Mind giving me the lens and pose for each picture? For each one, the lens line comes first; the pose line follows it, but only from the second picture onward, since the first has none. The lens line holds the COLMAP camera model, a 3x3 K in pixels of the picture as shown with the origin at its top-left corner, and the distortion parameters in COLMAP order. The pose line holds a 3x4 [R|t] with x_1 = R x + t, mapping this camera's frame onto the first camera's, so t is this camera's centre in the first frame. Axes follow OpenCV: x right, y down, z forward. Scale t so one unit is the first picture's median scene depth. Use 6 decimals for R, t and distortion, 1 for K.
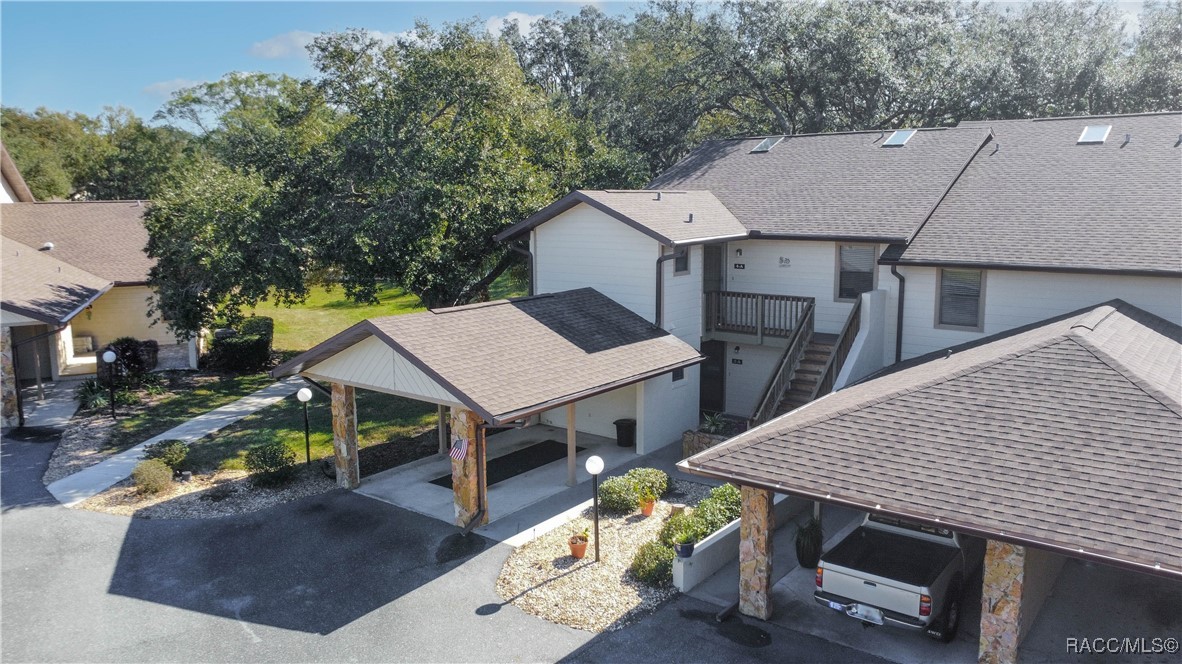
lens RADIAL K [[854.0, 0, 591.0], [0, 854.0, 332.0], [0, 0, 1]] dist [-0.029901, -0.004199]
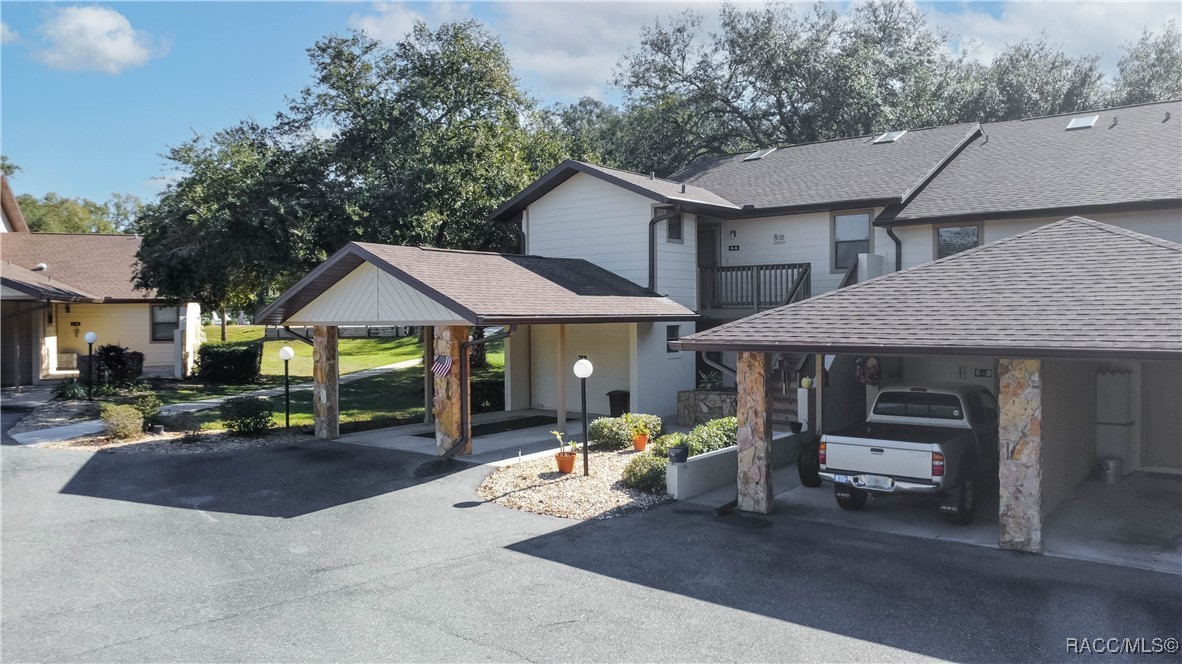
lens RADIAL K [[854.0, 0, 591.0], [0, 854.0, 332.0], [0, 0, 1]] dist [-0.029901, -0.004199]
pose [[0.999999, 0.000908, 0.000544, 0.010078], [-0.000829, 0.991328, -0.131409, 0.193495], [-0.000659, 0.131409, 0.991328, 0.040891]]
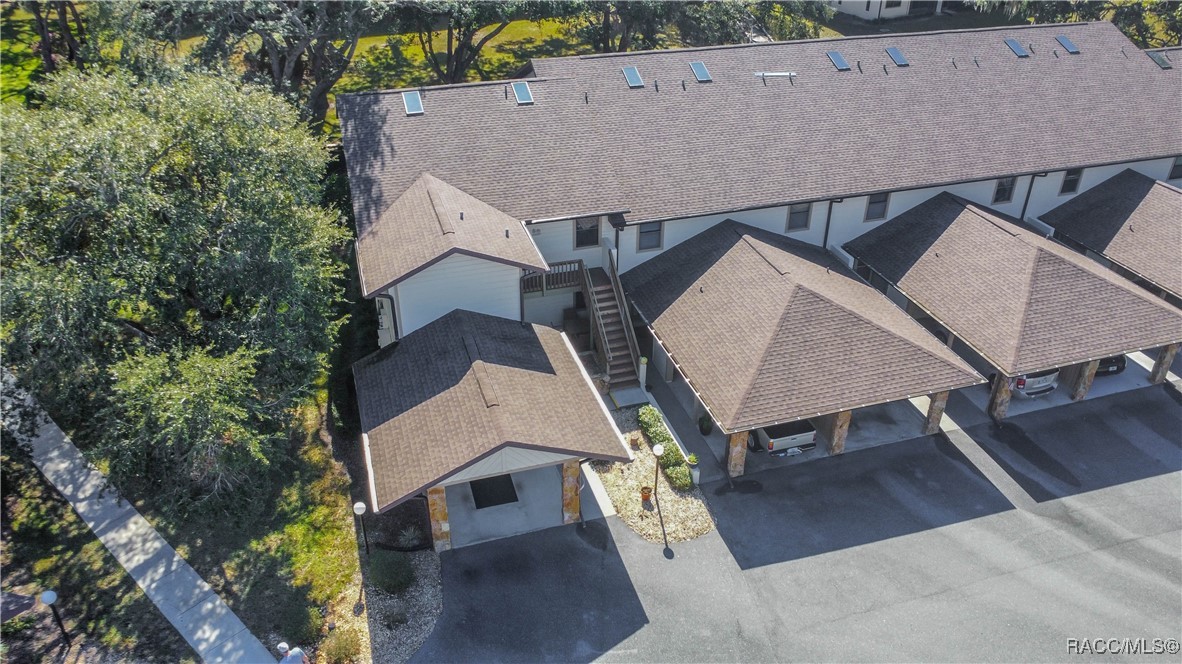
lens RADIAL K [[854.0, 0, 591.0], [0, 854.0, 332.0], [0, 0, 1]] dist [-0.029901, -0.004199]
pose [[0.566860, -0.424352, 0.706113, -0.947832], [0.117894, 0.890091, 0.440273, -0.662464], [-0.815335, -0.166327, 0.554585, 0.162111]]
